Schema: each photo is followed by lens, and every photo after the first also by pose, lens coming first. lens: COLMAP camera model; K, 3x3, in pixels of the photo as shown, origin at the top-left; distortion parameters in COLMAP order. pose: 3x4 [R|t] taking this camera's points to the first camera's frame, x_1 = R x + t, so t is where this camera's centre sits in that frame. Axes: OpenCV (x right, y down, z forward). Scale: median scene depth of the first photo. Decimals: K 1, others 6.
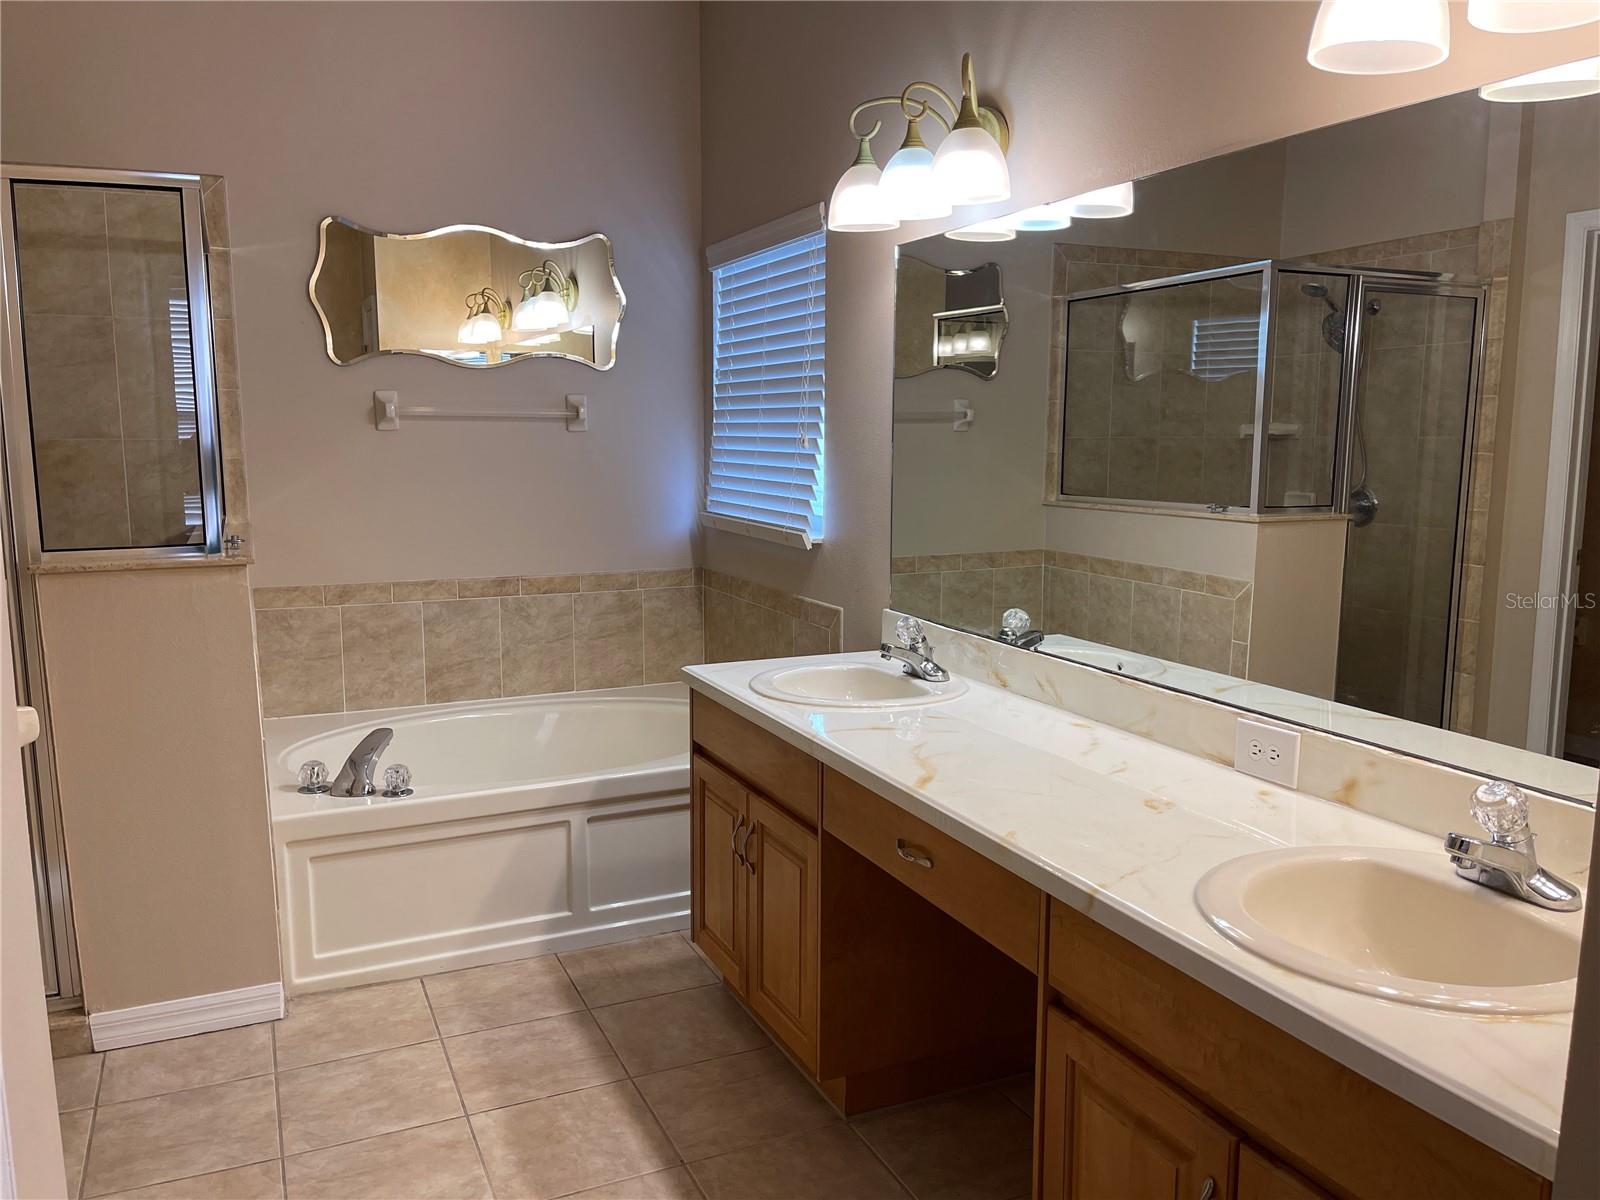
lens RADIAL K [[1222.8, 0, 802.9], [0, 1222.8, 607.1], [0, 0, 1]] dist [0.047094, -0.067341]
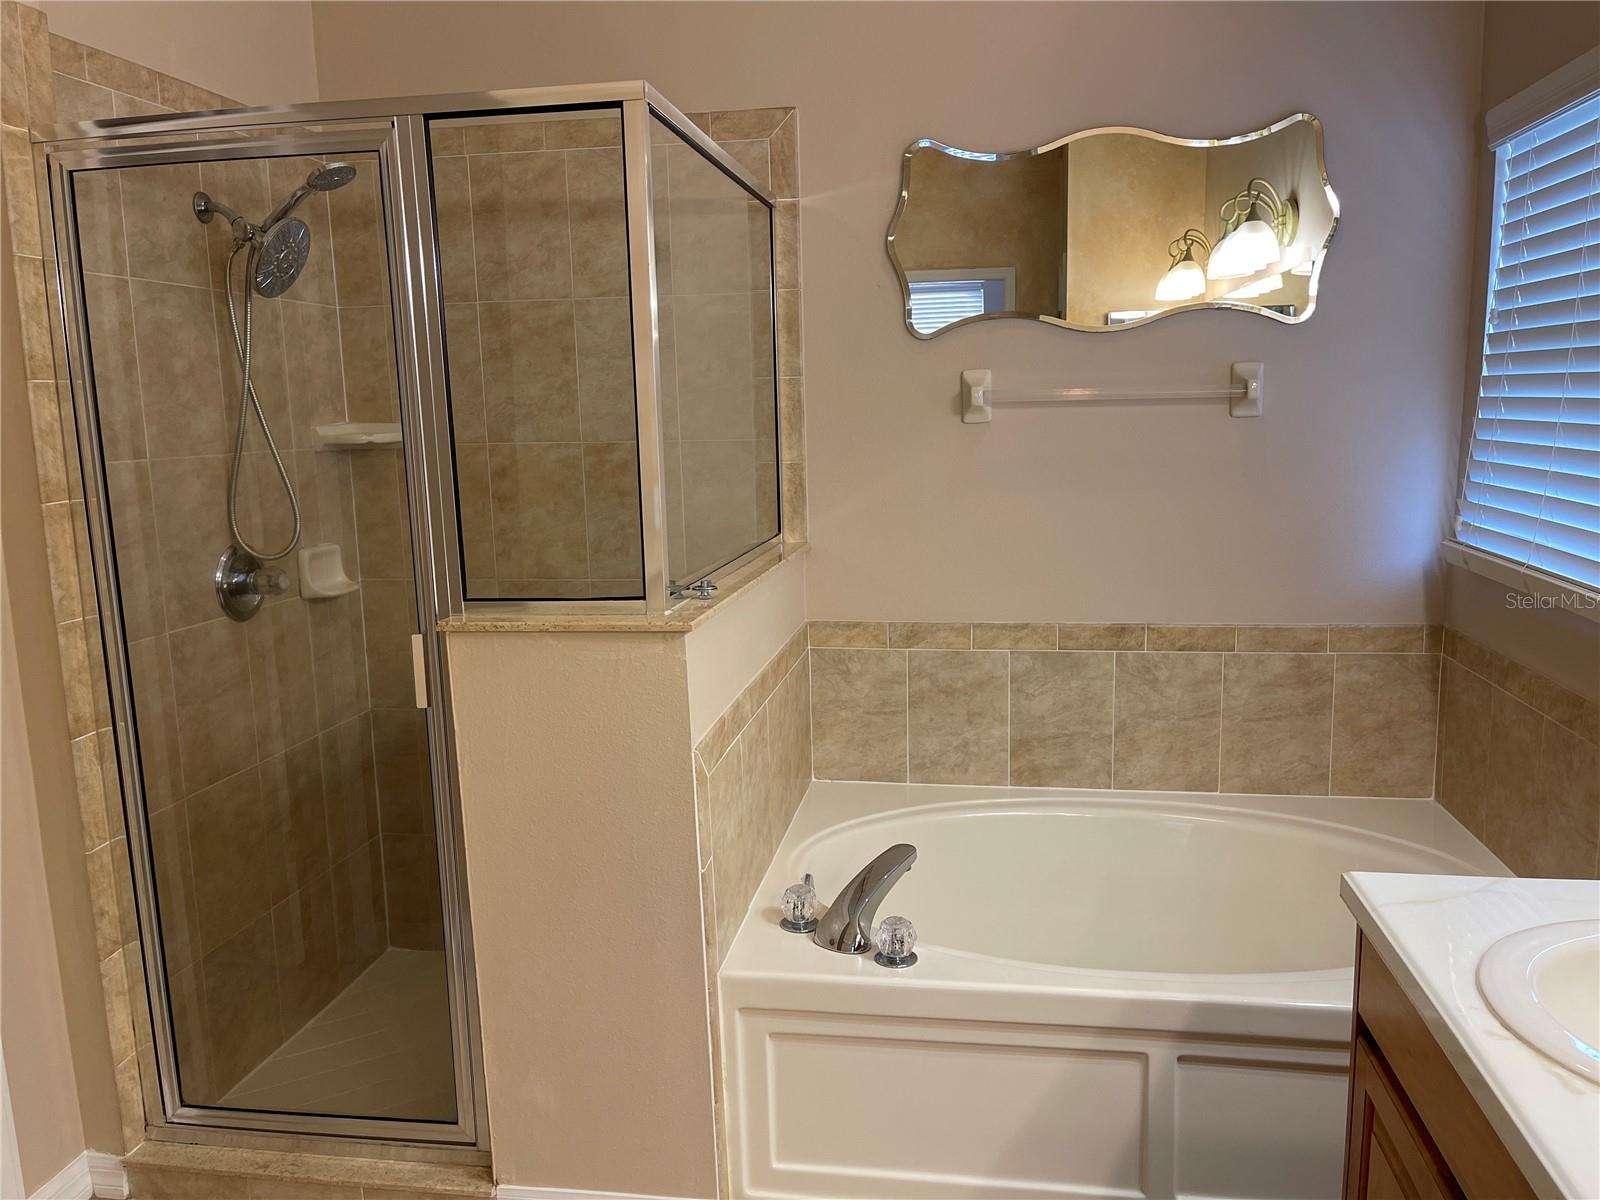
lens RADIAL K [[1222.8, 0, 792.3], [0, 1222.8, 609.5], [0, 0, 1]] dist [0.047094, -0.067341]
pose [[0.826251, 0.070928, -0.558820, -0.004343], [-0.054073, 0.997447, 0.046651, -0.056230], [0.560702, -0.008329, 0.827976, 0.302928]]
